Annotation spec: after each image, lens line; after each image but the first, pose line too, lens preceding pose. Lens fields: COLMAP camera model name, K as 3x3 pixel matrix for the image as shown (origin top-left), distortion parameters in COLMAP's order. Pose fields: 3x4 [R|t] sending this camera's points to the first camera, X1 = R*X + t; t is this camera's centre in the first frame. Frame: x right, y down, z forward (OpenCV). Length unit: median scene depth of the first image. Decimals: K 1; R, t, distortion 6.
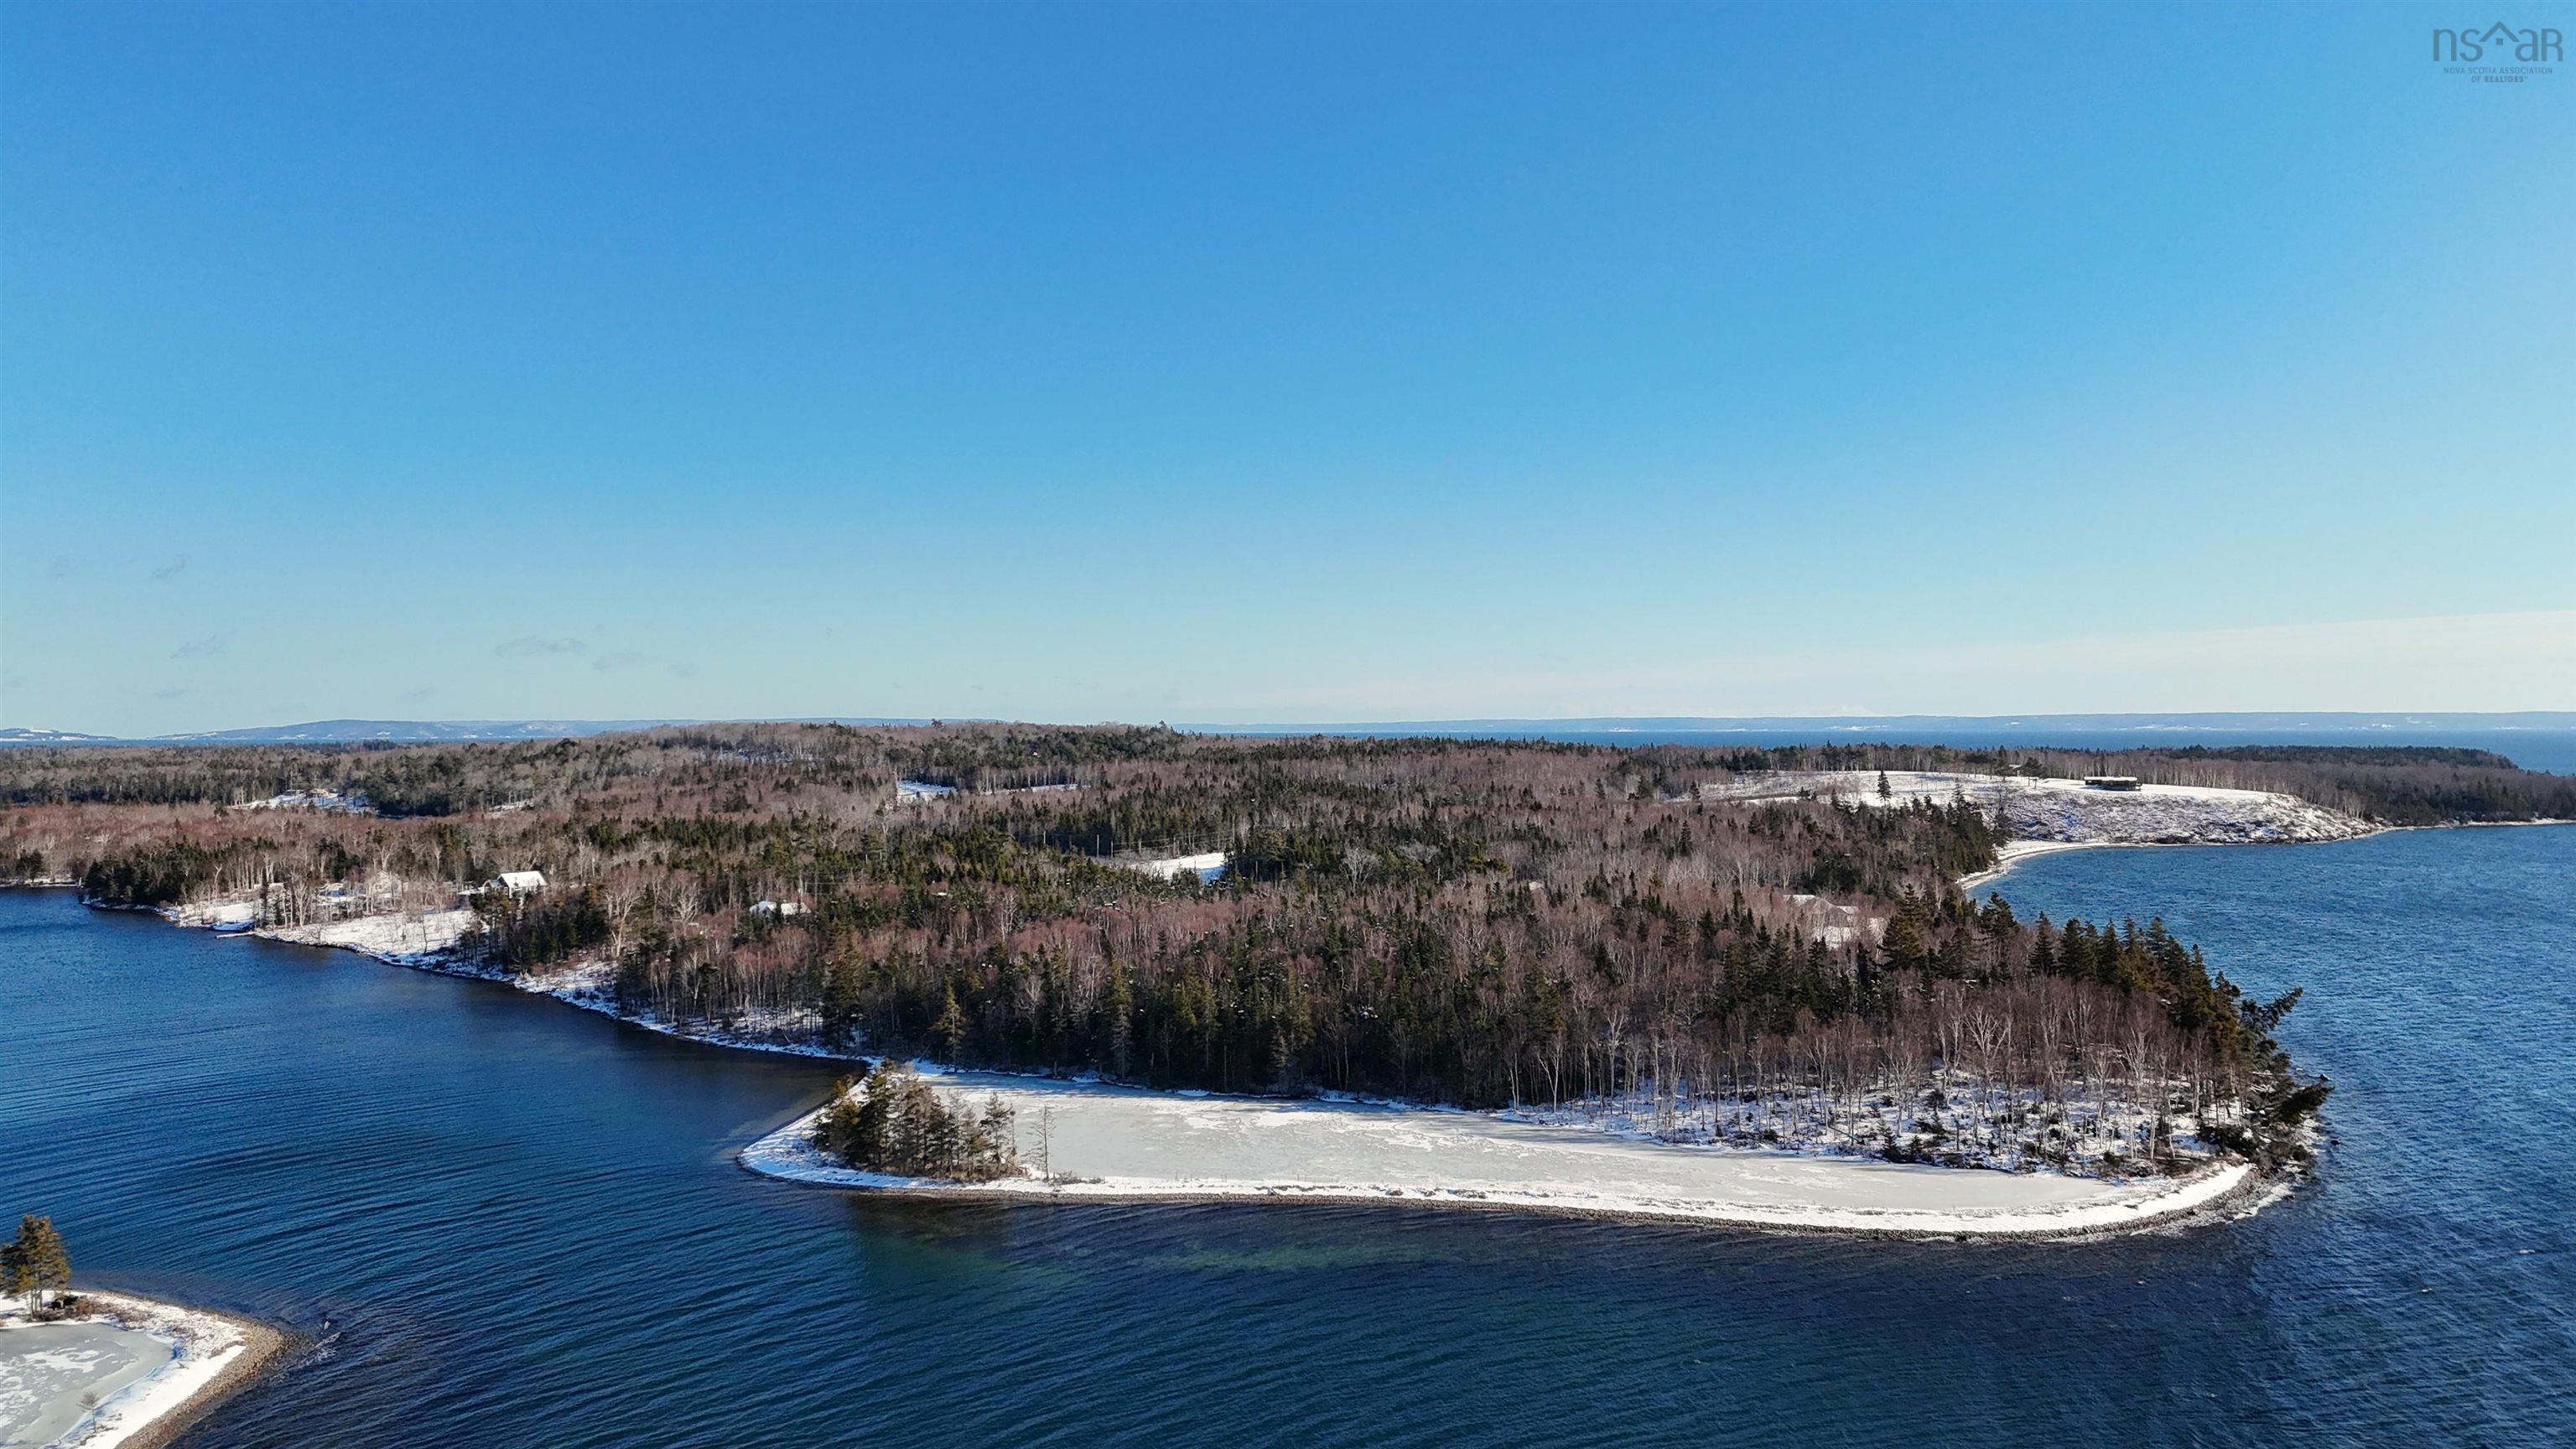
lens RADIAL K [[1878.8, 0, 1298.8], [0, 1878.8, 708.8], [0, 0, 1]] dist [0.083222, -0.072859]
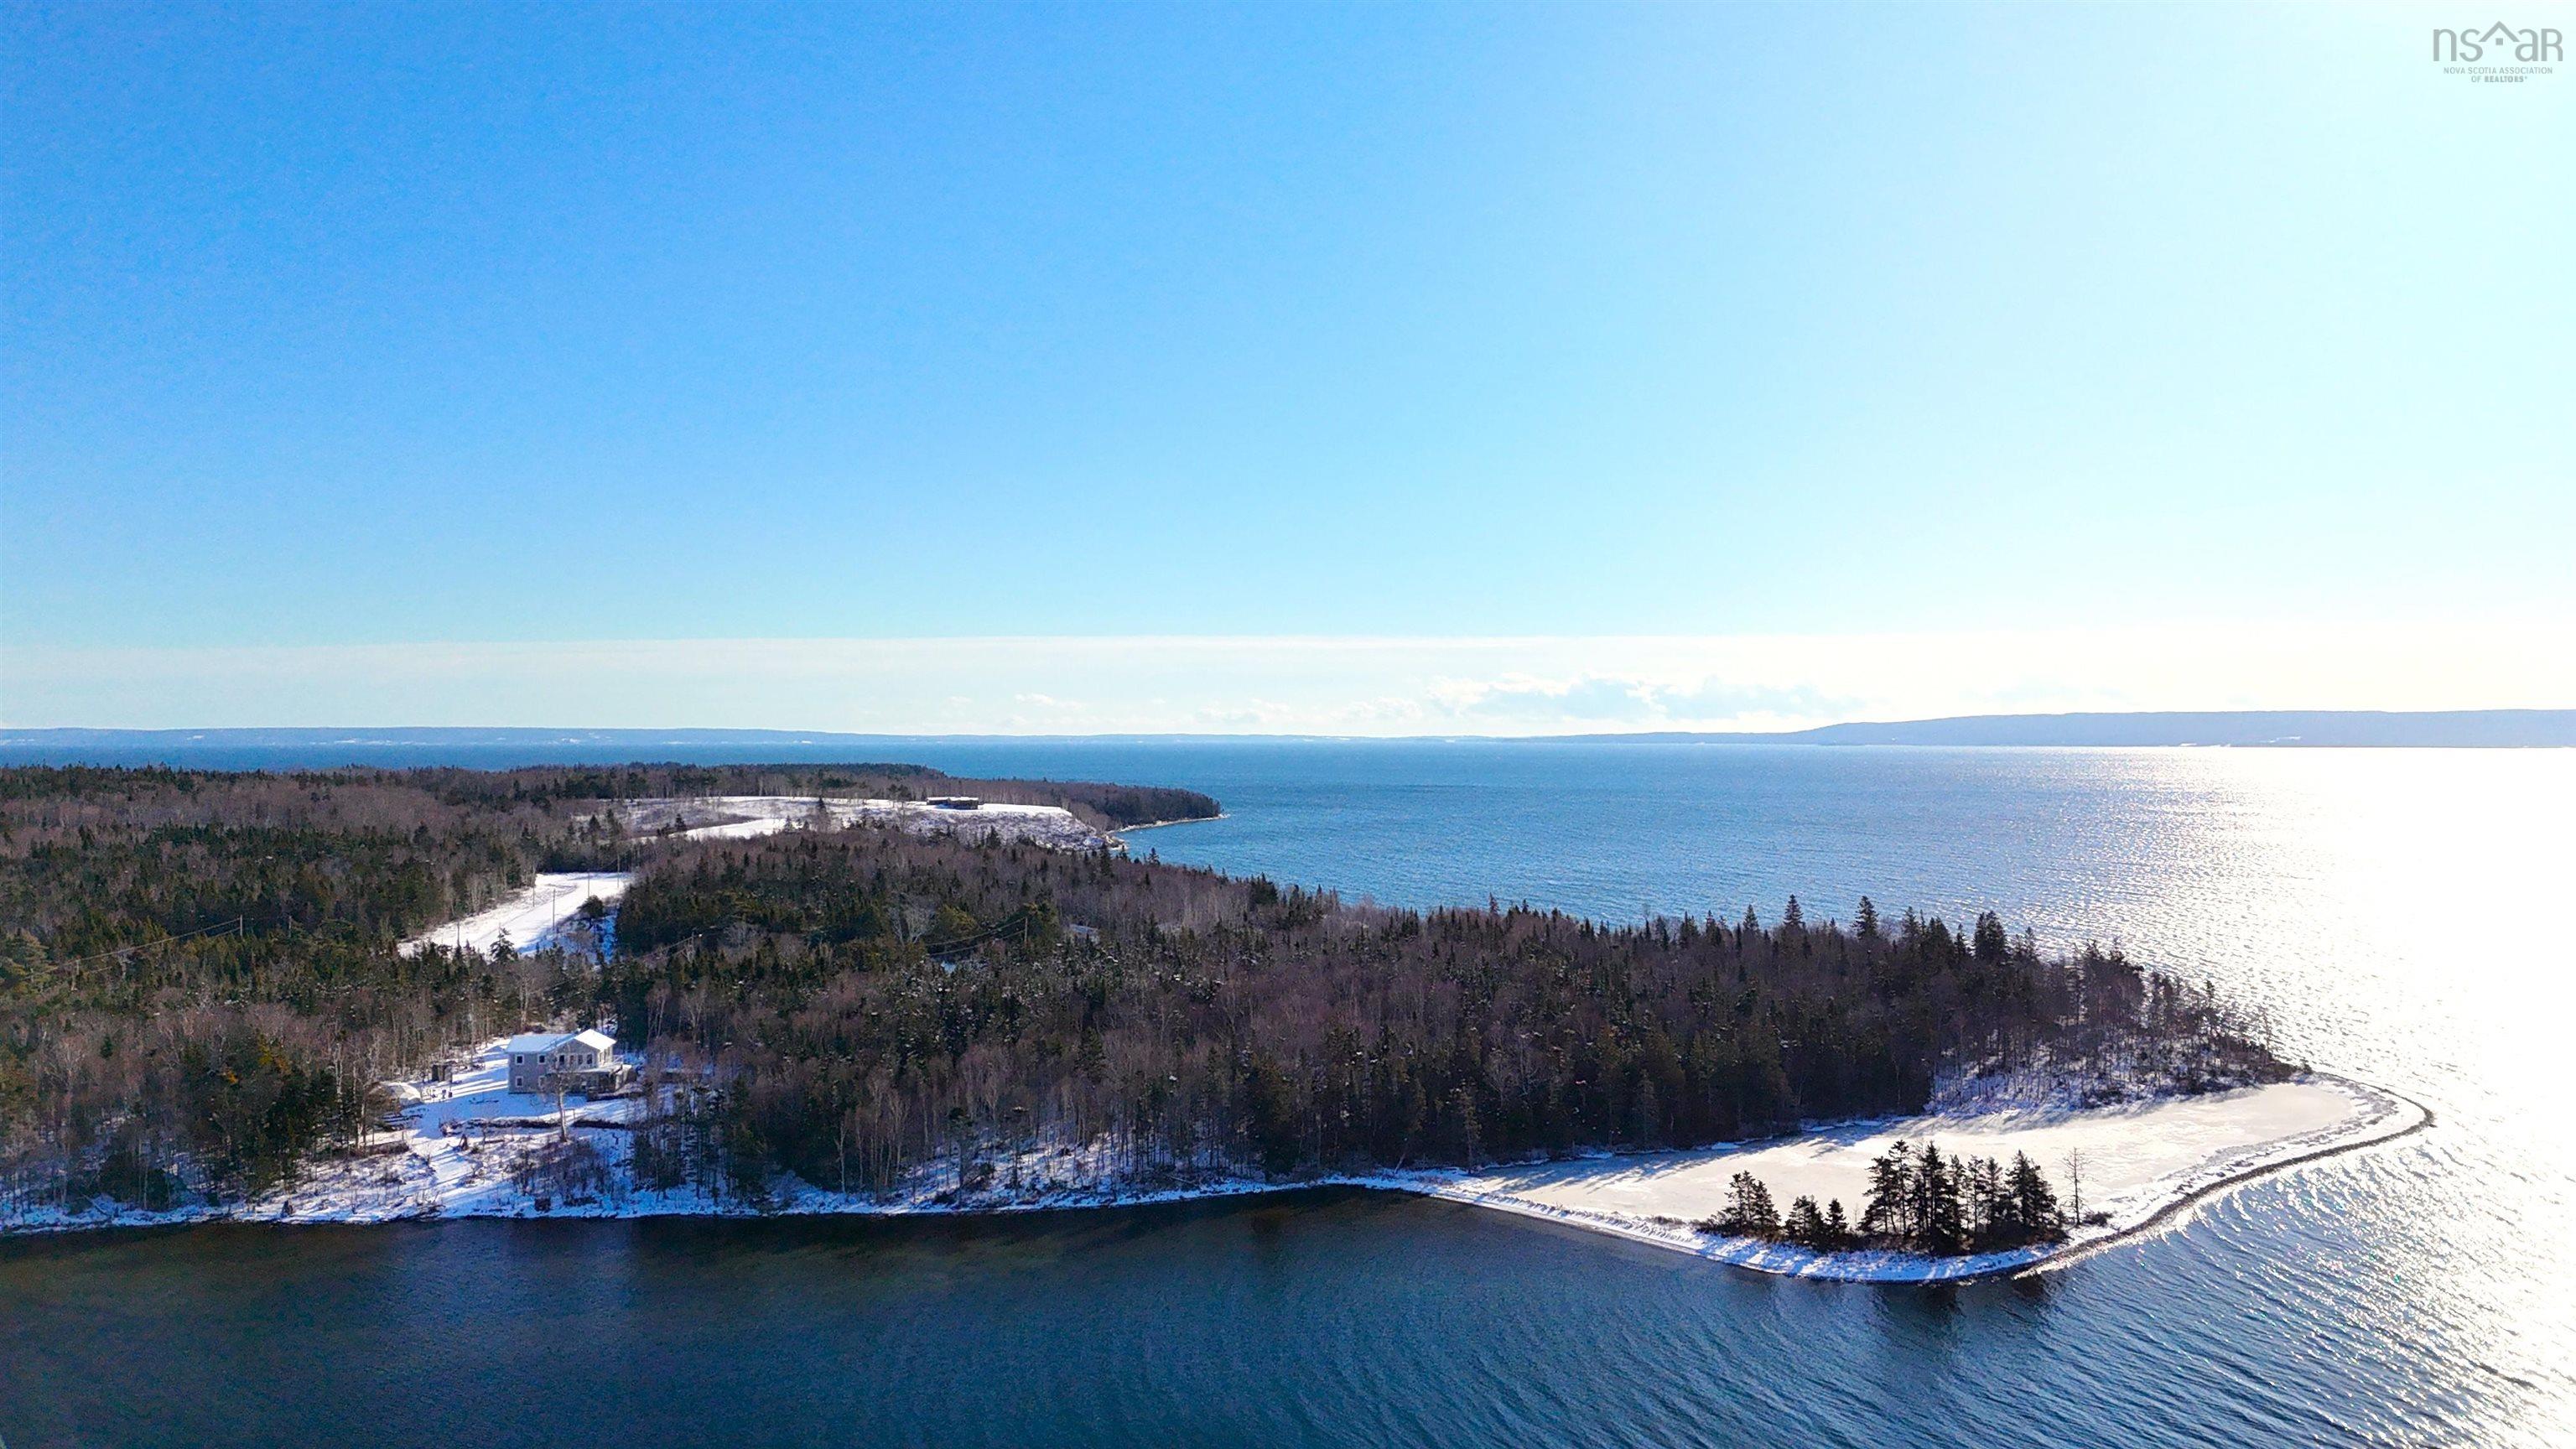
lens RADIAL K [[1878.8, 0, 1293.7], [0, 1878.8, 734.1], [0, 0, 1]] dist [0.083222, -0.072859]
pose [[0.628610, 0.004282, 0.777709, -0.884344], [-0.009609, 0.999951, 0.002261, -0.014482], [-0.777662, -0.008894, 0.628620, 0.487188]]
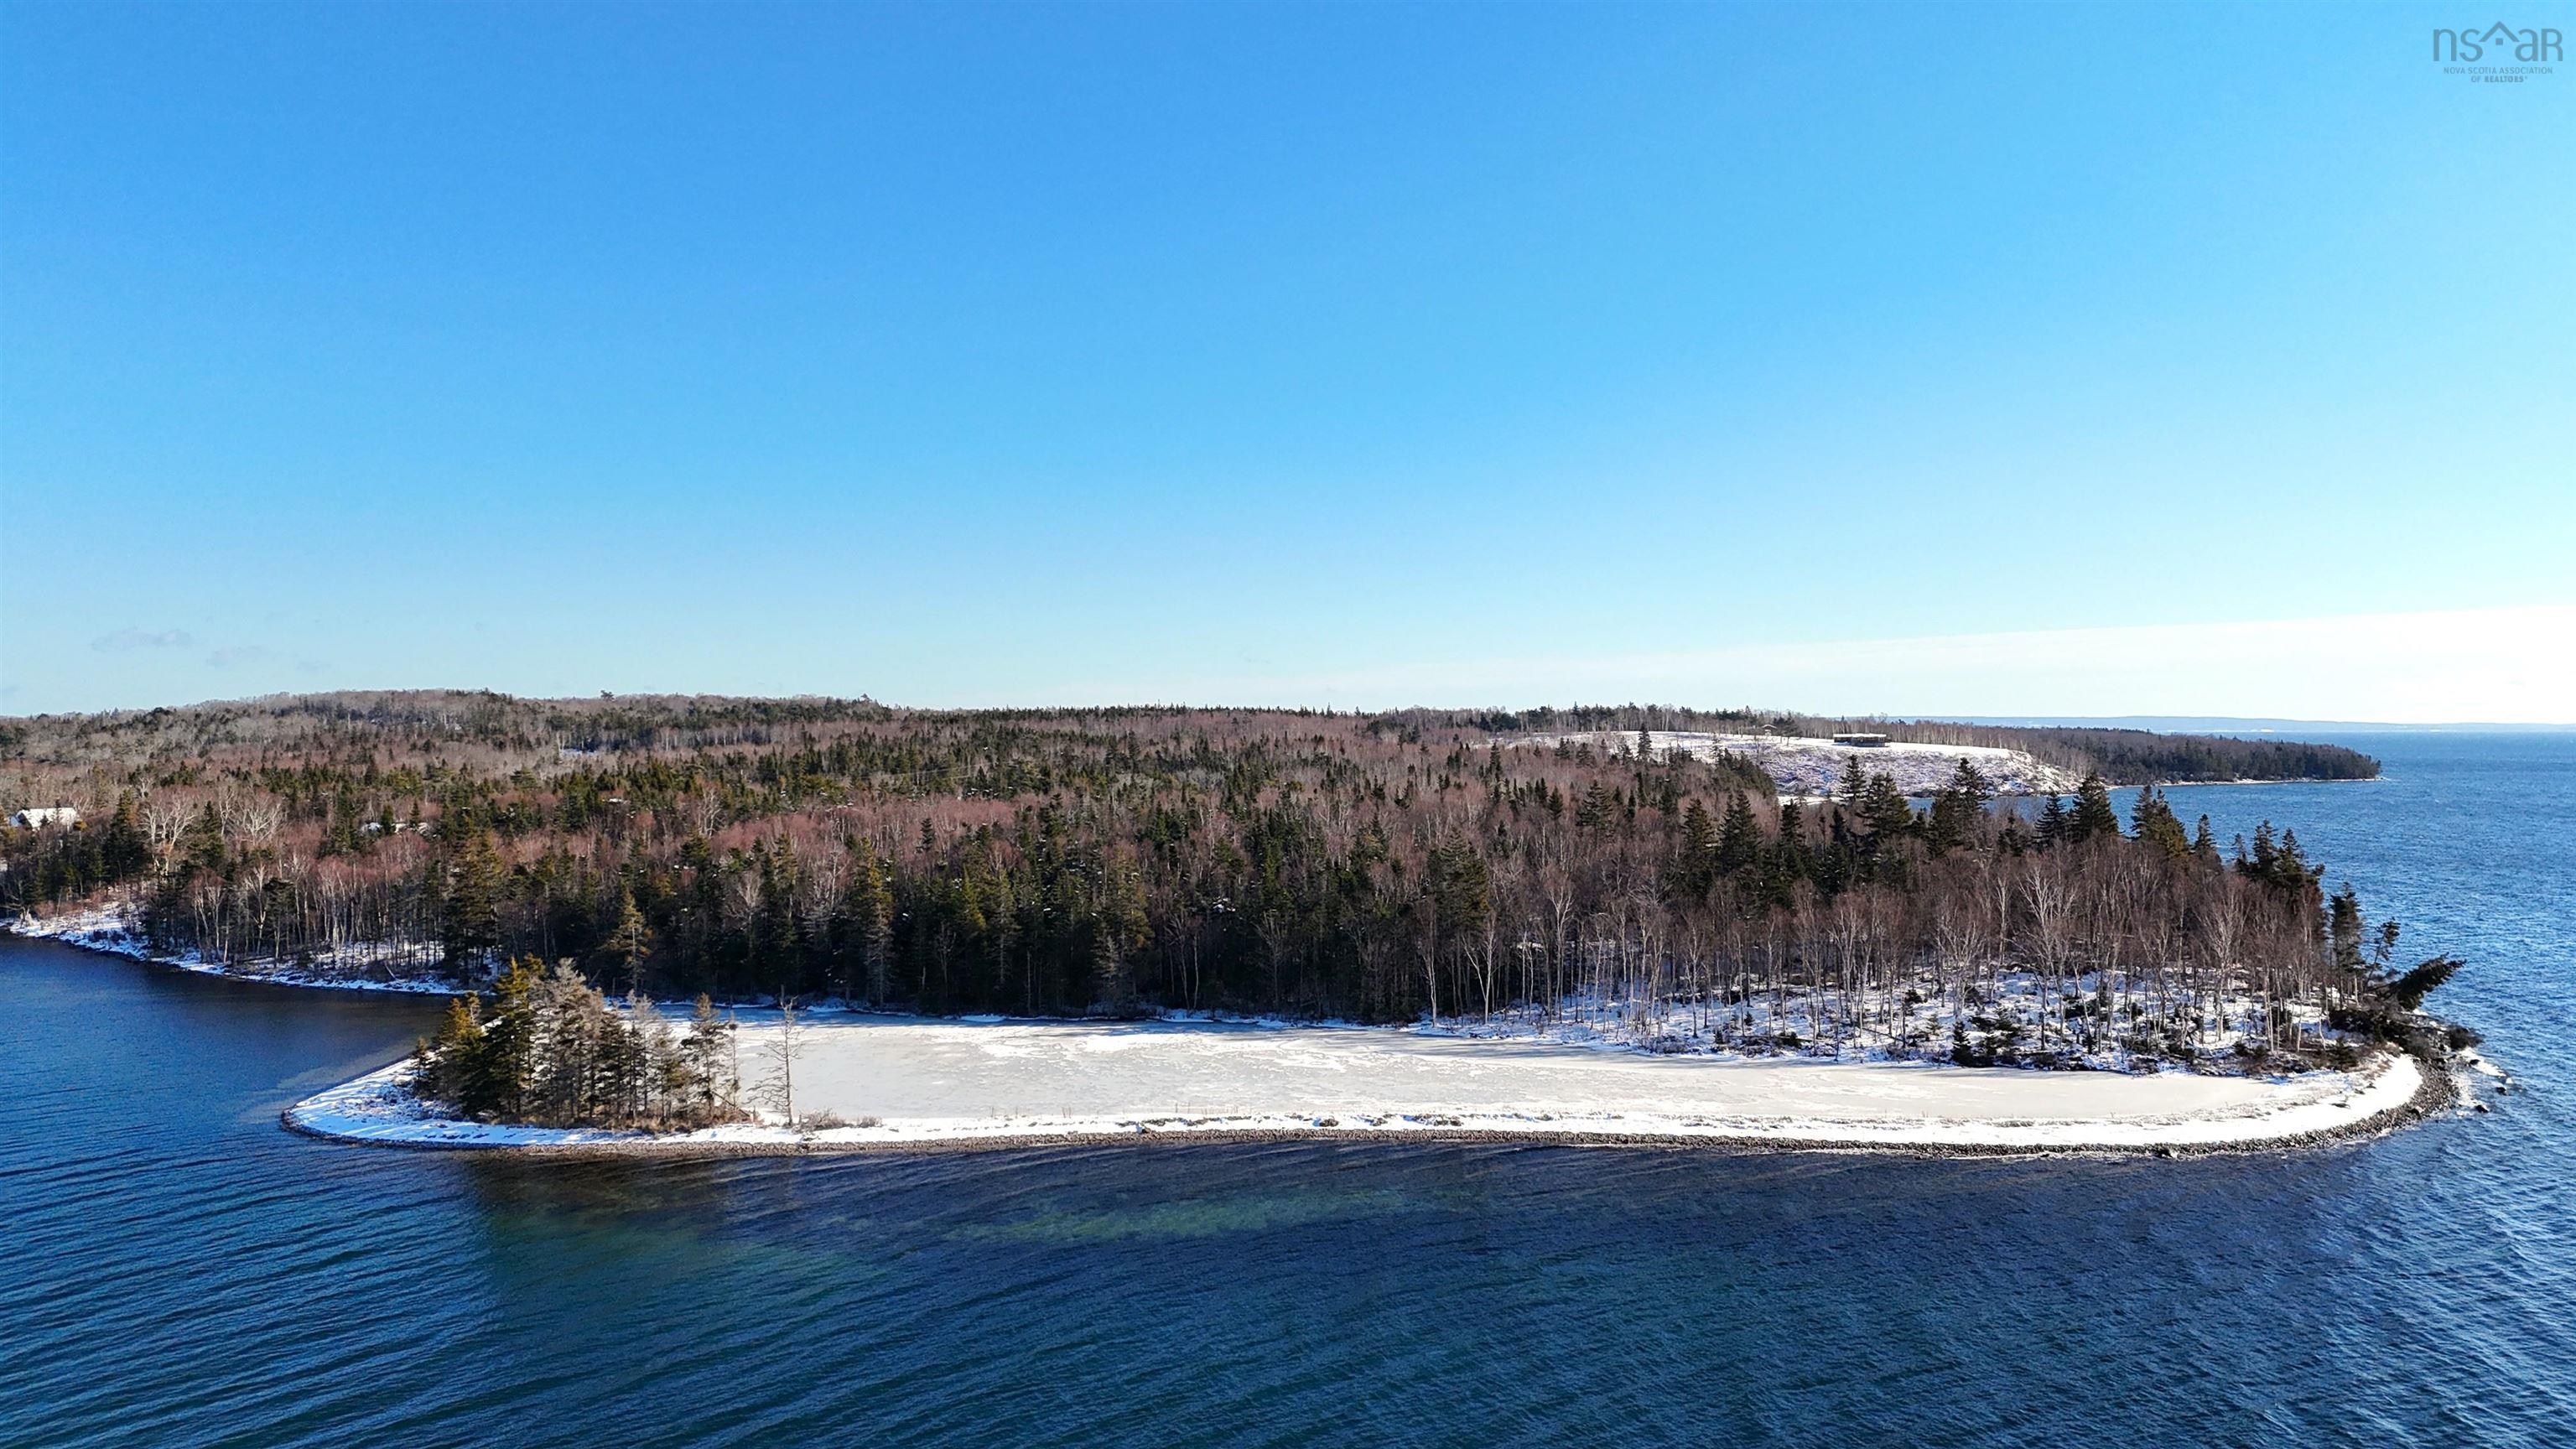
lens RADIAL K [[1878.8, 0, 1299.4], [0, 1878.8, 743.9], [0, 0, 1]] dist [0.083222, -0.072859]
pose [[0.987256, 0.000106, 0.159143, -0.045908], [-0.002732, 0.999864, 0.016283, 0.076881], [-0.159119, -0.016510, 0.987121, 0.237229]]
